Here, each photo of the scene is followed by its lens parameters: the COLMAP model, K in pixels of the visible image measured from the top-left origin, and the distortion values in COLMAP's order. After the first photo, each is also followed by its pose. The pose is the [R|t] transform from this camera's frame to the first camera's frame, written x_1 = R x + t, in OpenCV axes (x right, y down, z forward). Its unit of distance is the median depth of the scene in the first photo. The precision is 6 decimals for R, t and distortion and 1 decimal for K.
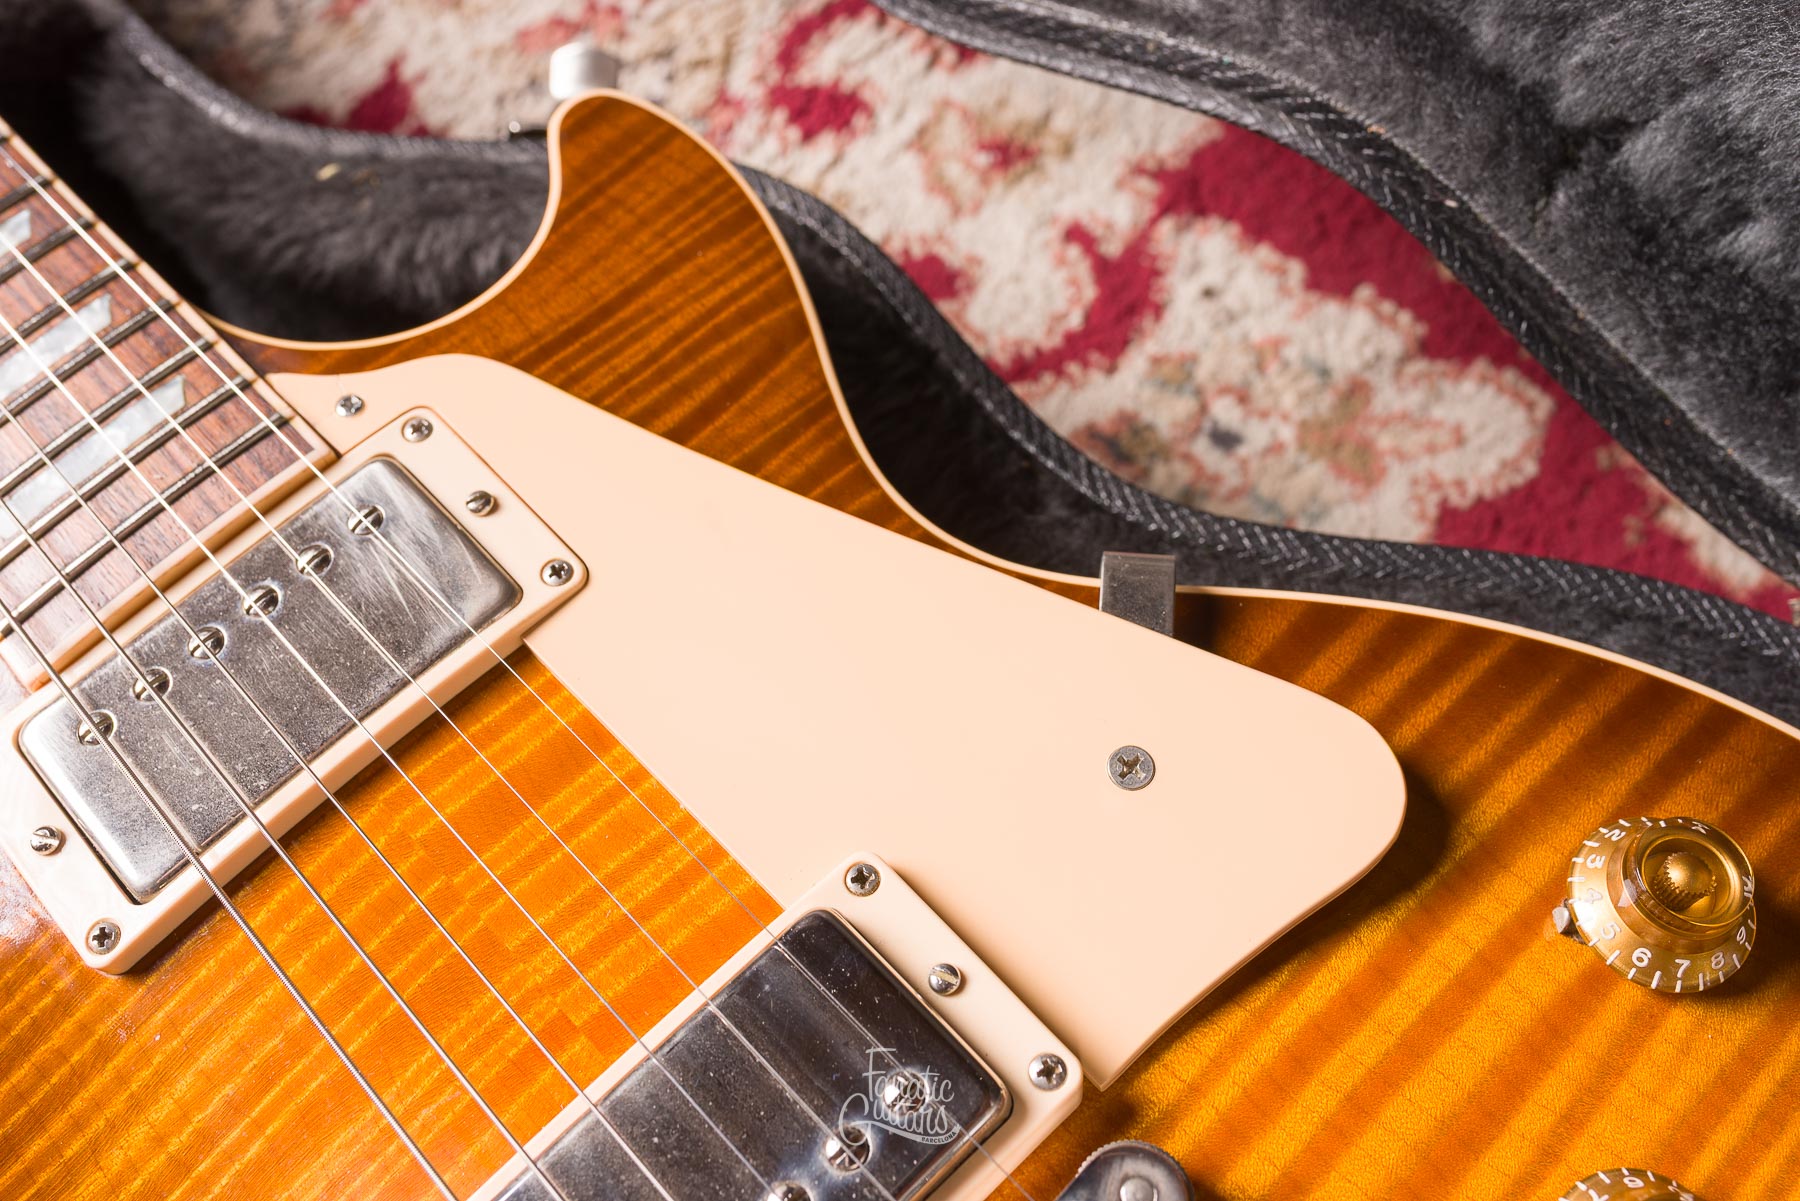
lens RADIAL K [[1770.1, 0, 906.9], [0, 1770.1, 598.4], [0, 0, 1]] dist [0.002158, 0.005652]
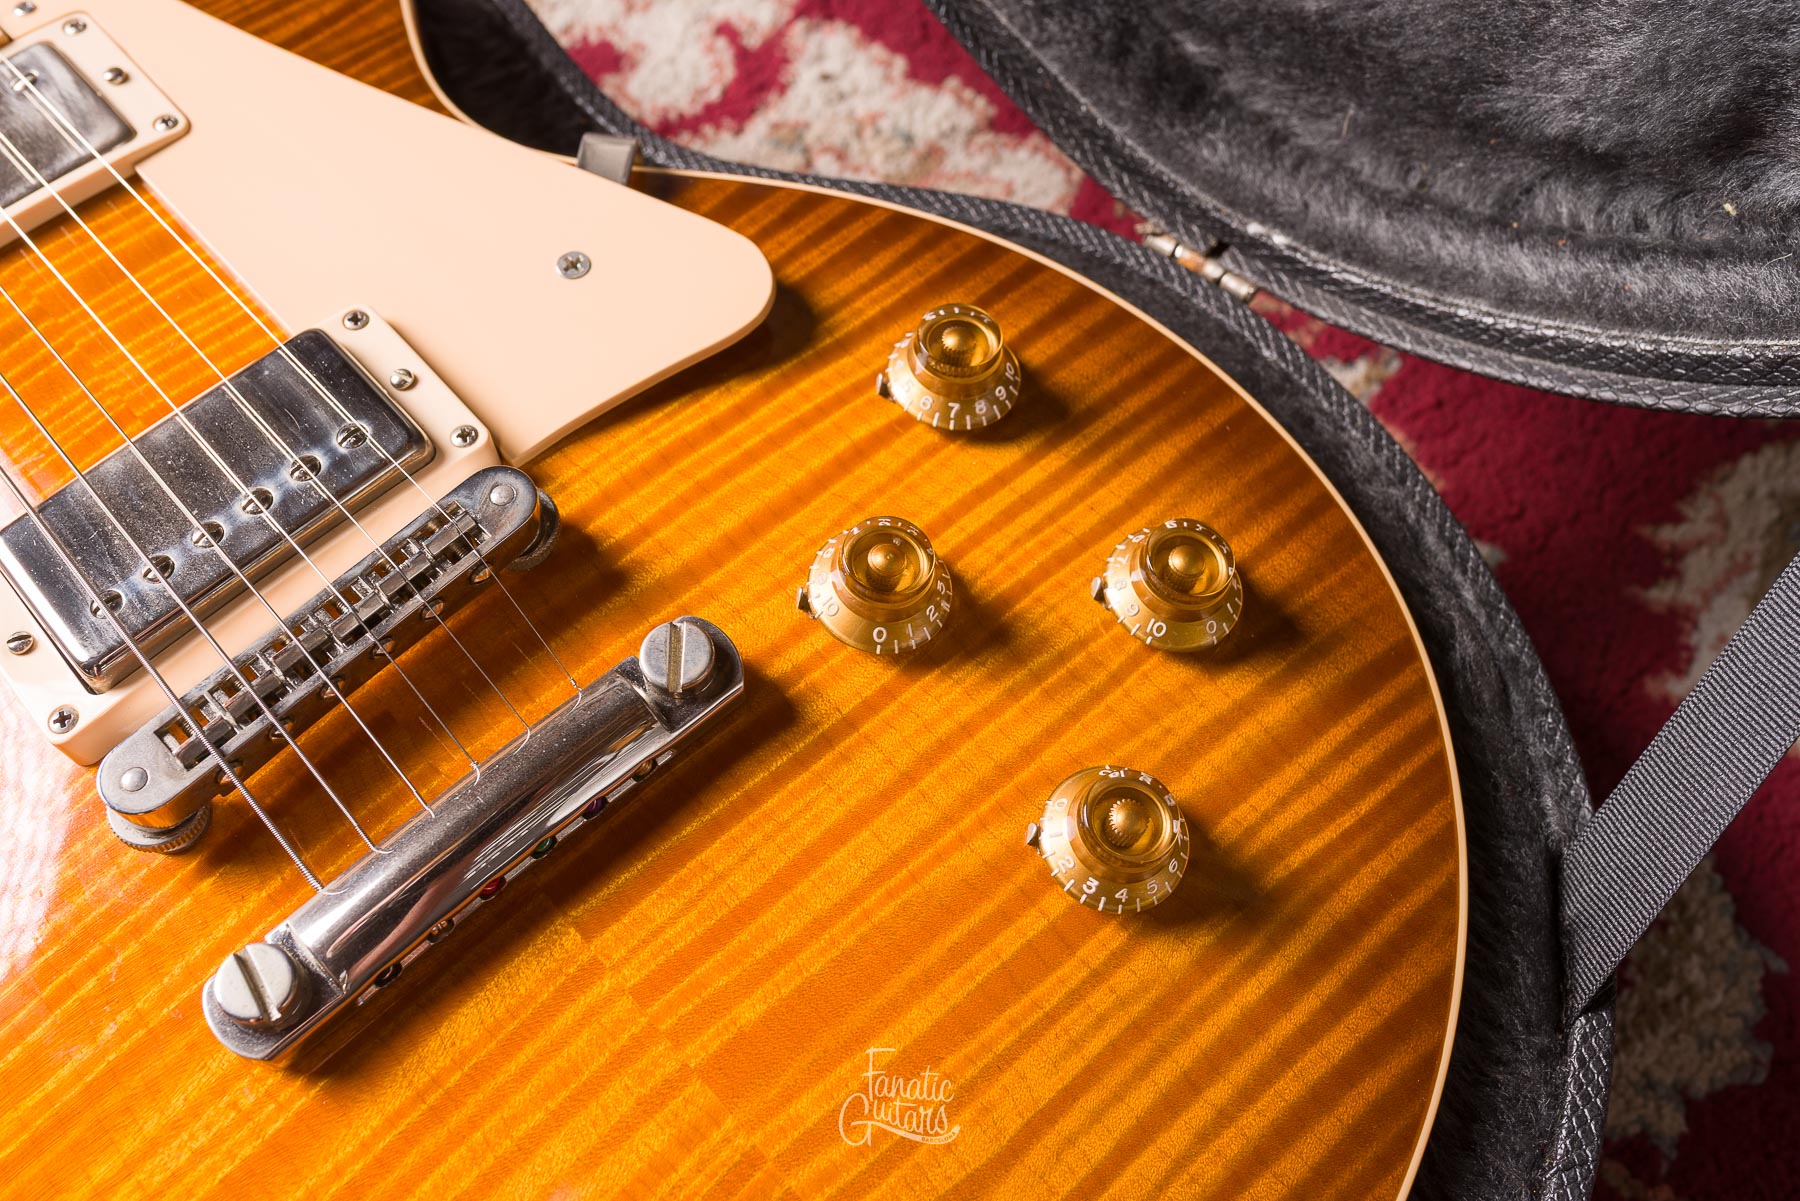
lens RADIAL K [[1745.4, 0, 900.4], [0, 1745.4, 596.4], [0, 0, 1]] dist [0.001707, -0.006043]
pose [[0.998599, 0.040310, 0.034285, 0.301127], [-0.039376, 0.998846, -0.027489, 0.331874], [-0.035354, 0.026101, 0.999034, -0.296263]]
